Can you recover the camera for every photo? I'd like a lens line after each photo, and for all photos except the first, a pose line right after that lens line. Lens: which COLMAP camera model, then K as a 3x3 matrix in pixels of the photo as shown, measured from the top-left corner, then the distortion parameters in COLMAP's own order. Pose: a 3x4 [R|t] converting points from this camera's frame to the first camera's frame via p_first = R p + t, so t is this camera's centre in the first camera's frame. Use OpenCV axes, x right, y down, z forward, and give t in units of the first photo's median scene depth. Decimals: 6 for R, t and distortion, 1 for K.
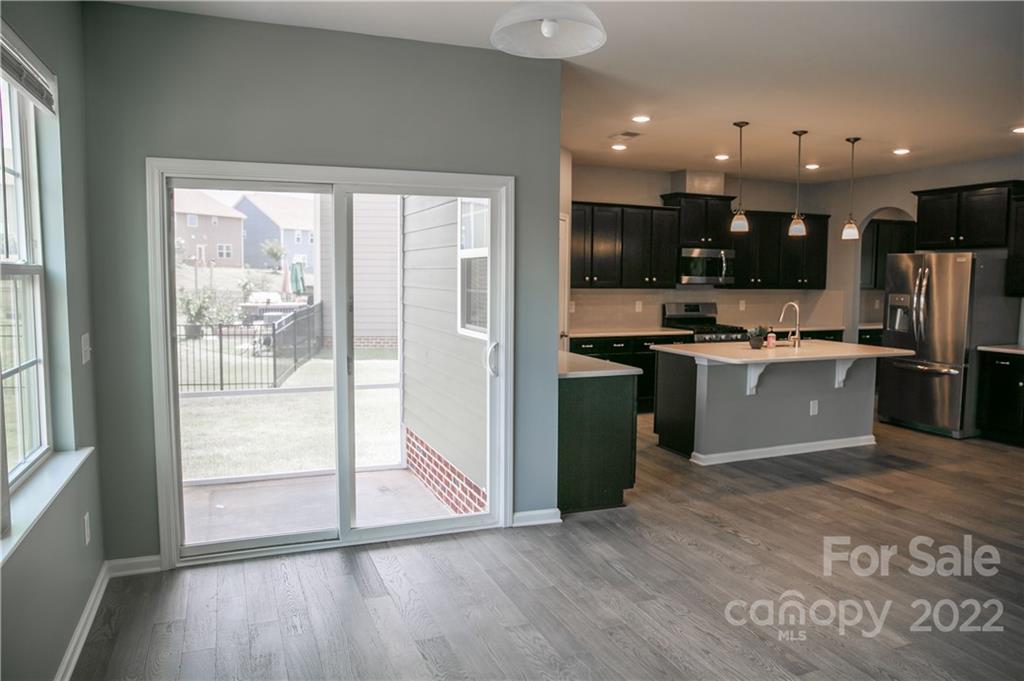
lens RADIAL K [[703.8, 0, 507.0], [0, 703.8, 322.4], [0, 0, 1]] dist [-0.075593, 0.036321]
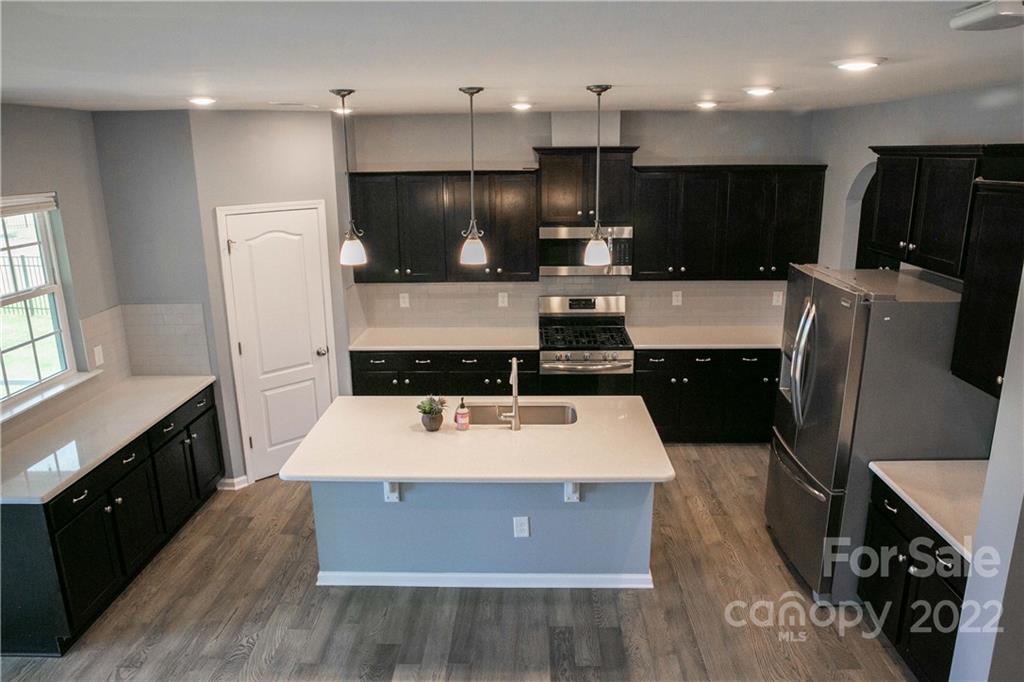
lens RADIAL K [[703.8, 0, 499.5], [0, 703.8, 317.0], [0, 0, 1]] dist [-0.075593, 0.036321]
pose [[0.909358, 0.070422, -0.410011, 0.503065], [-0.001464, 0.986104, 0.166122, -0.132209], [0.416012, -0.150464, 0.896825, 0.322843]]
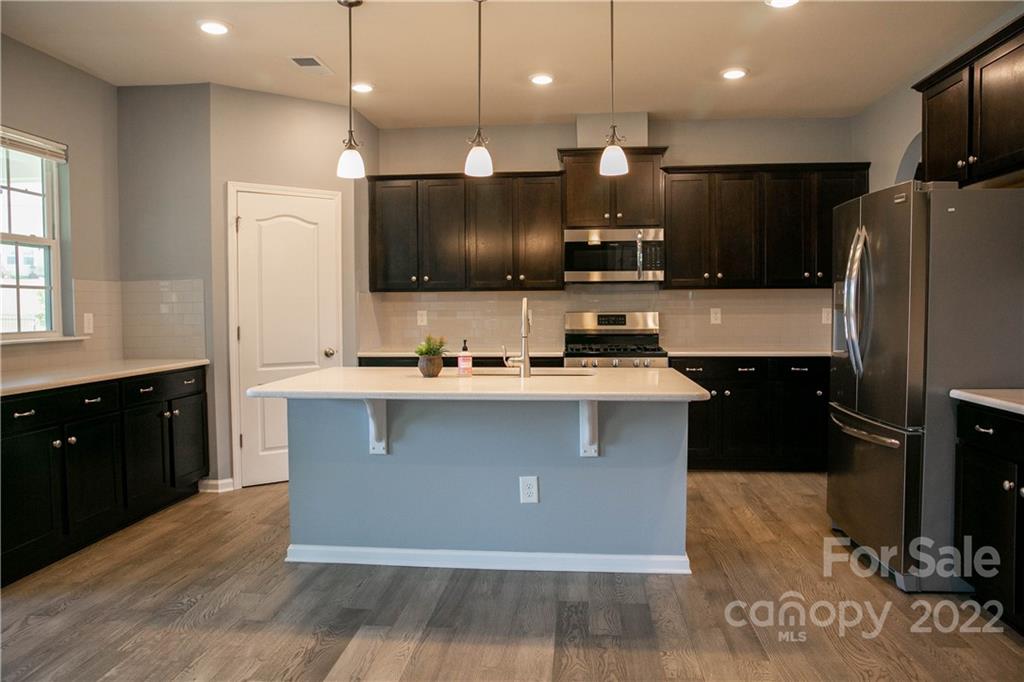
lens RADIAL K [[703.8, 0, 499.5], [0, 703.8, 317.9], [0, 0, 1]] dist [-0.075593, 0.036321]
pose [[0.879954, -0.007787, -0.474996, 0.507035], [-0.016532, 0.998758, -0.047000, 0.011527], [0.474772, 0.049210, 0.878732, 0.372115]]
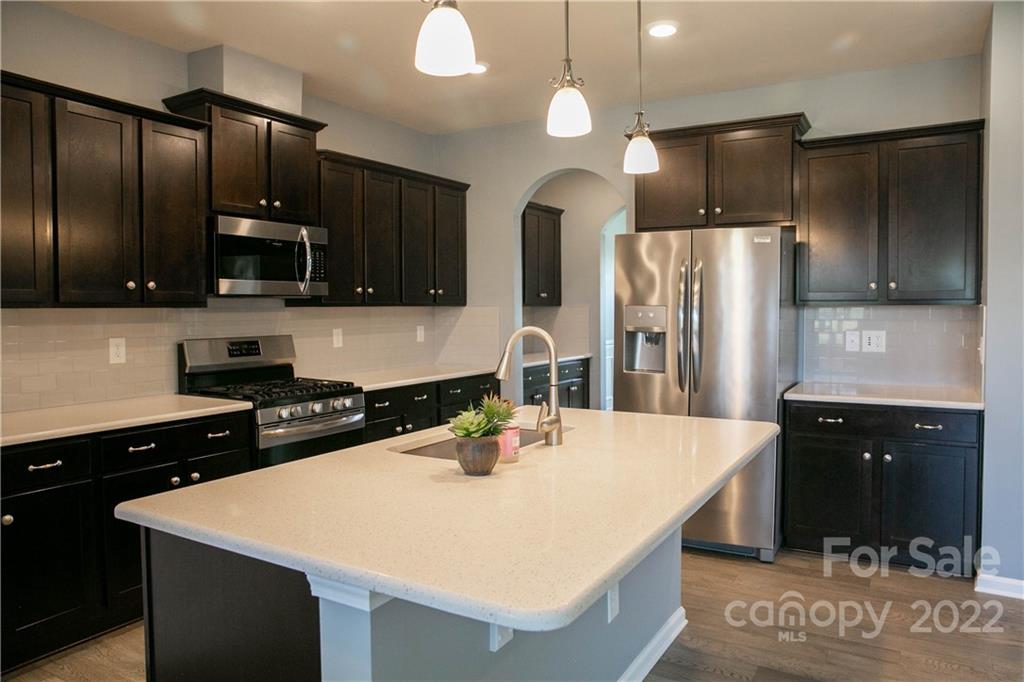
lens RADIAL K [[703.8, 0, 508.7], [0, 703.8, 326.8], [0, 0, 1]] dist [-0.075593, 0.036321]
pose [[0.797612, -0.031953, 0.602325, 0.128263], [0.053991, 0.998369, -0.018534, -0.017285], [-0.600750, 0.047303, 0.798036, 0.534549]]
